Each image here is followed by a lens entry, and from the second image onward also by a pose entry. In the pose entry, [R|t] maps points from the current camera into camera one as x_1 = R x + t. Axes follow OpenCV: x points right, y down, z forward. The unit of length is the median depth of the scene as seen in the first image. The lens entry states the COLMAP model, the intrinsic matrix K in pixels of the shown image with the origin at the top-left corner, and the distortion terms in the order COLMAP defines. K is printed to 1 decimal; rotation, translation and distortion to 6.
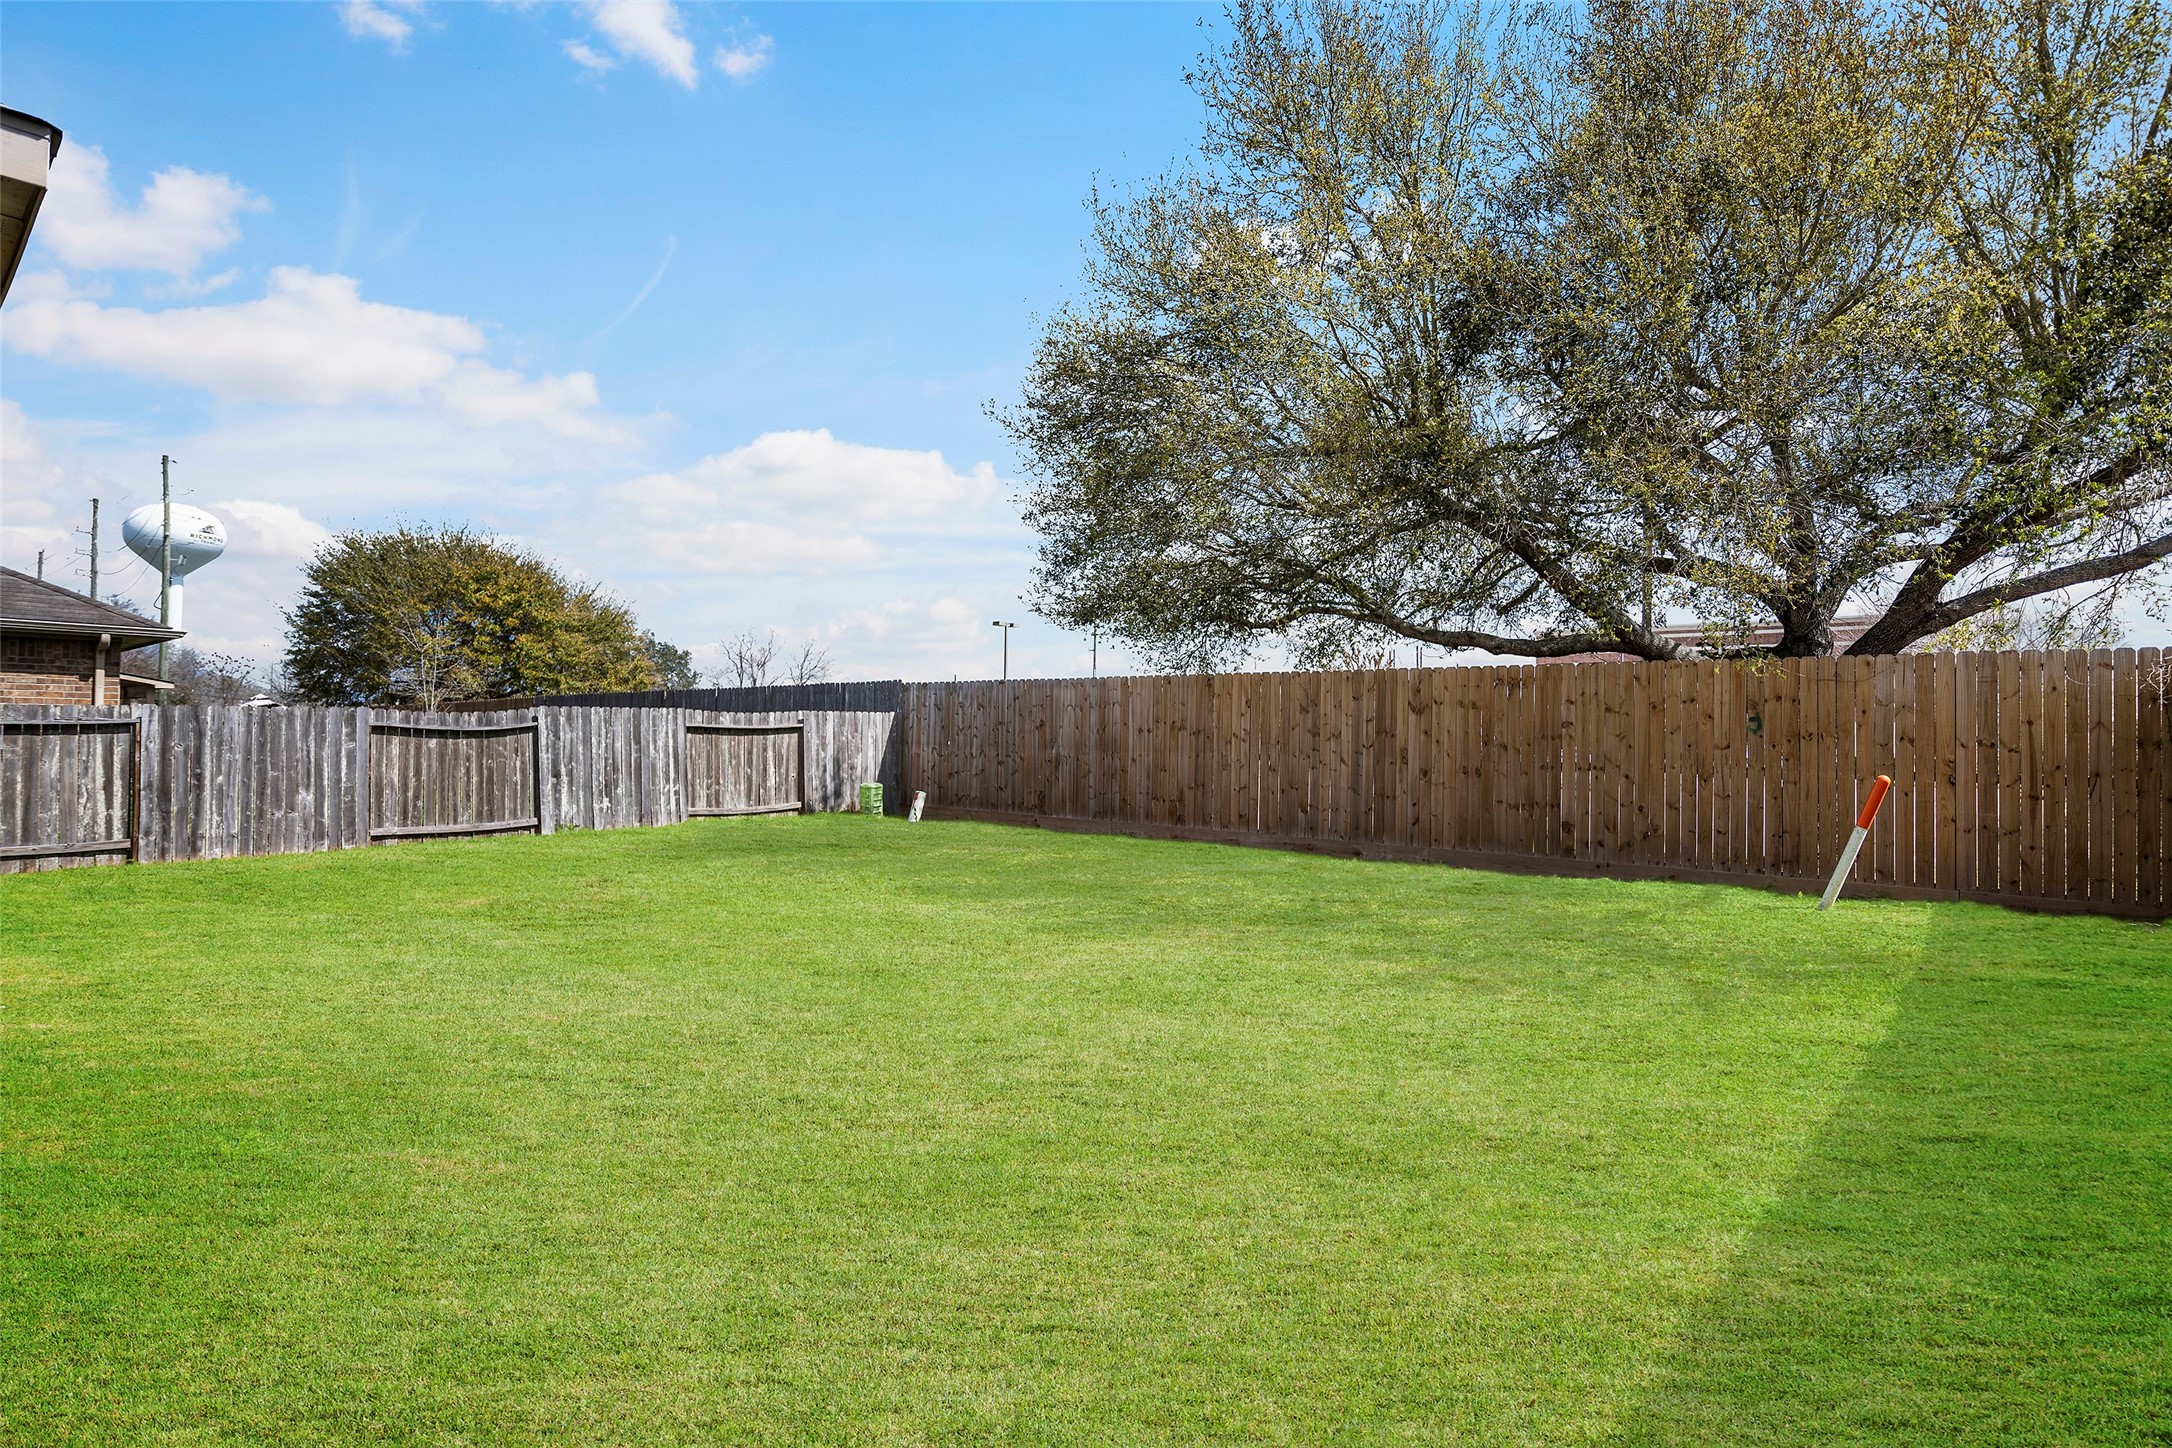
lens RADIAL K [[1113.8, 0, 1085.6], [0, 1113.8, 723.7], [0, 0, 1]] dist [0.005301, -0.000761]
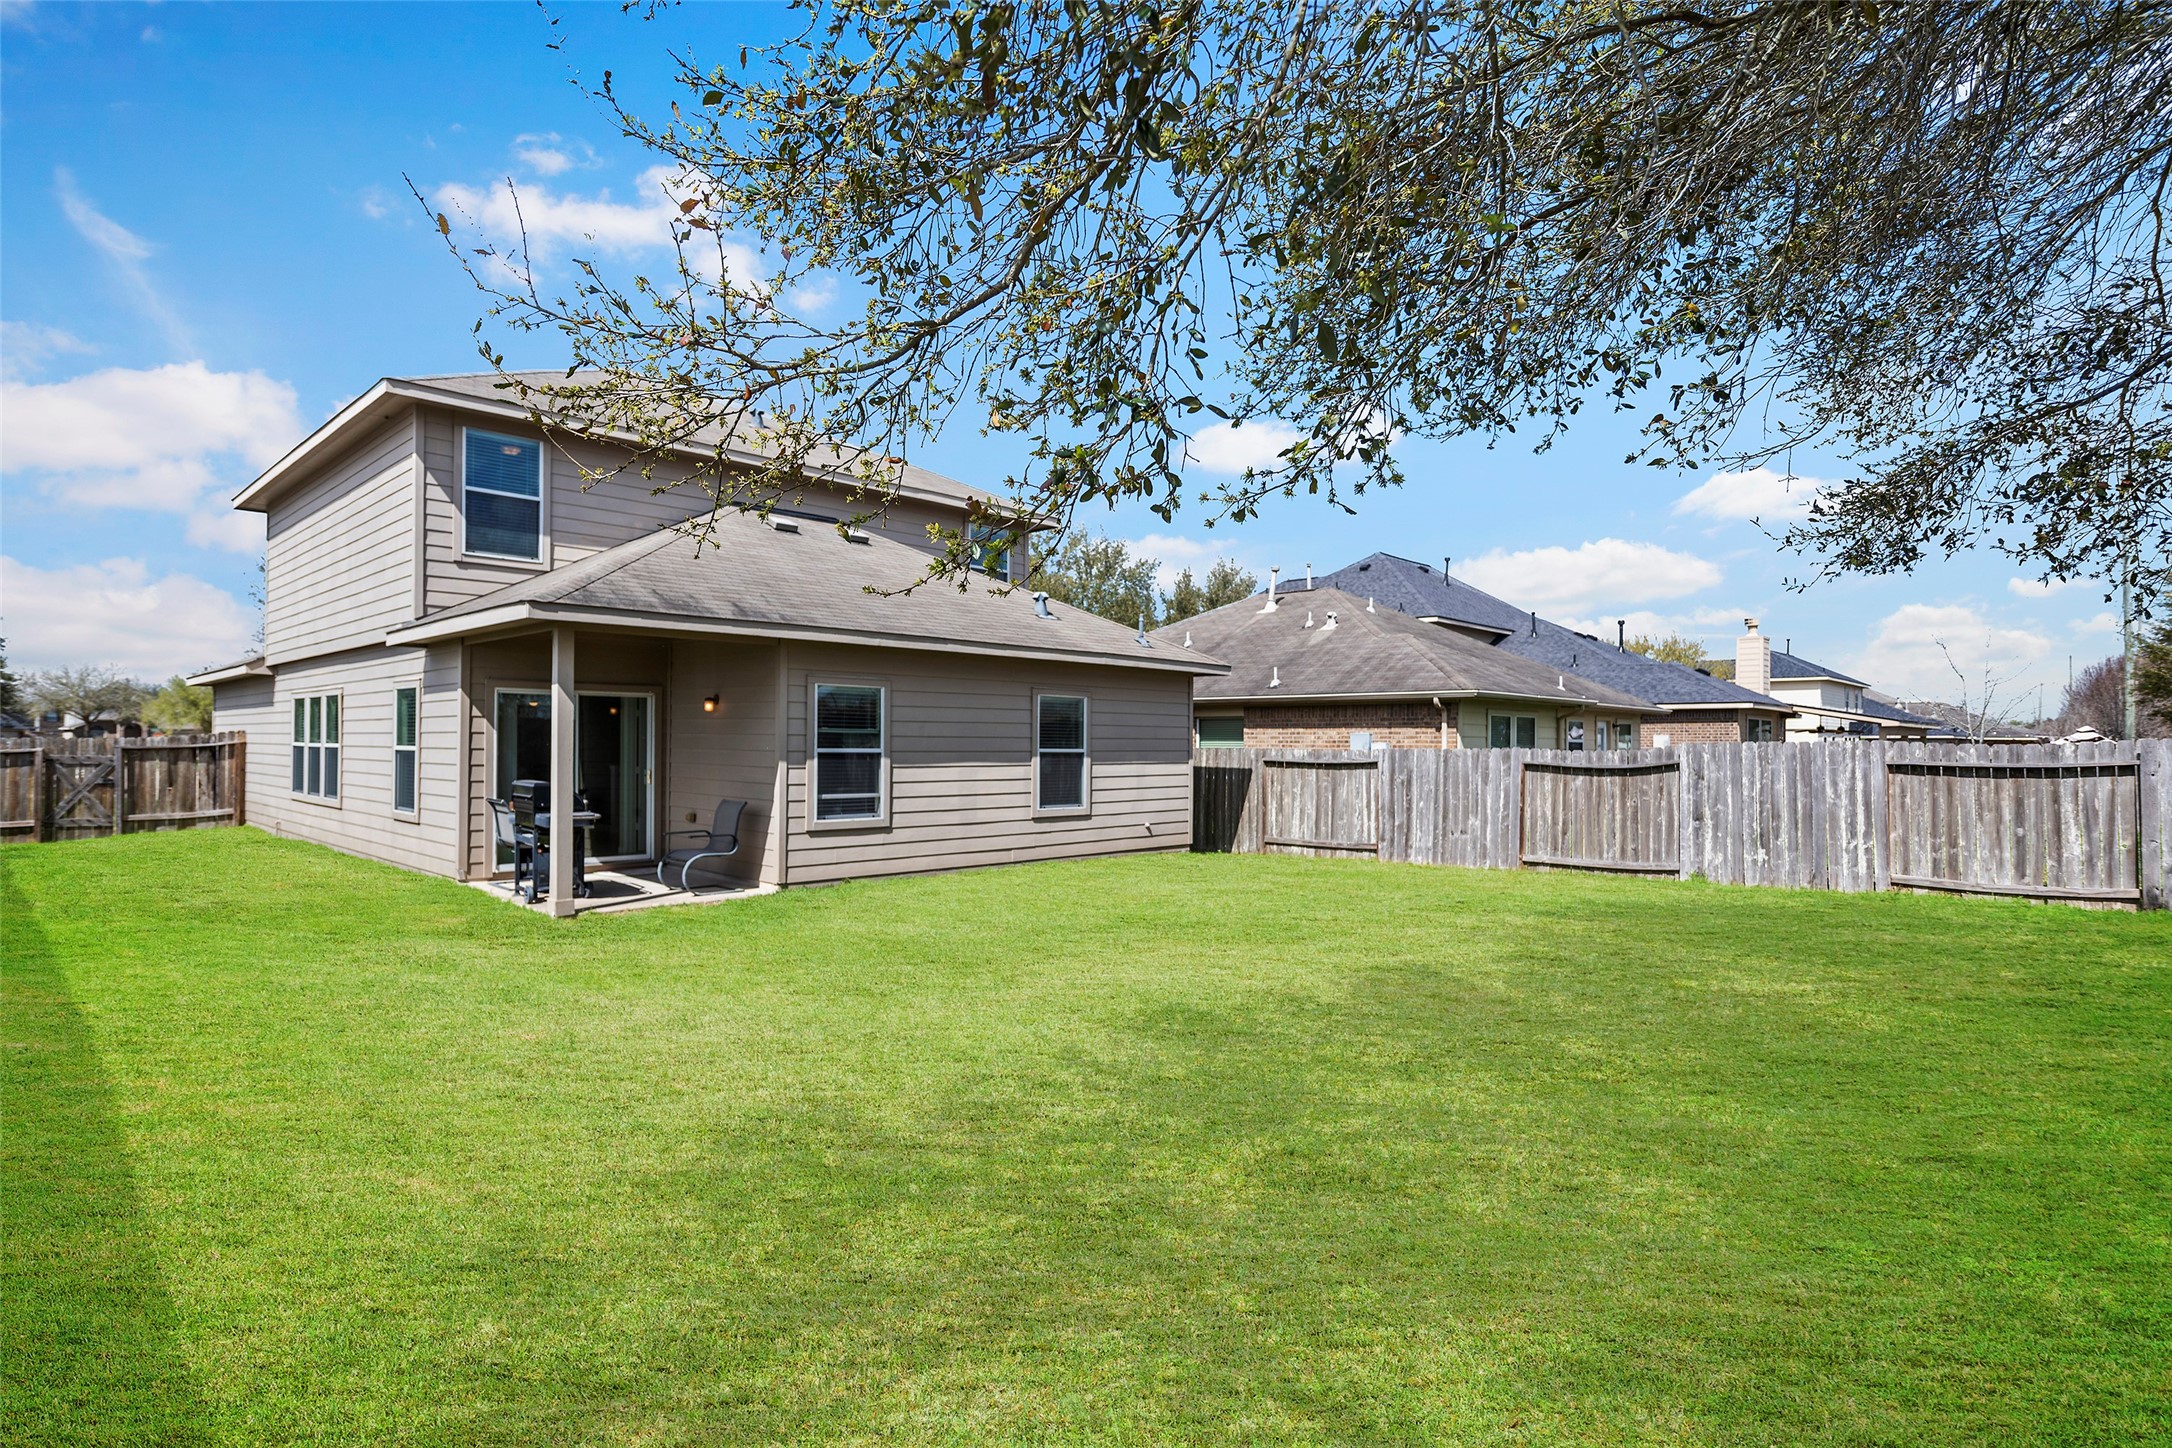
lens RADIAL K [[1113.8, 0, 1086.8], [0, 1113.8, 732.0], [0, 0, 1]] dist [0.005301, -0.000761]
pose [[-0.032405, -0.029517, -0.999039, 0.470793], [0.000371, 0.999563, -0.029544, 0.003035], [0.999475, -0.001328, -0.032380, 0.553257]]
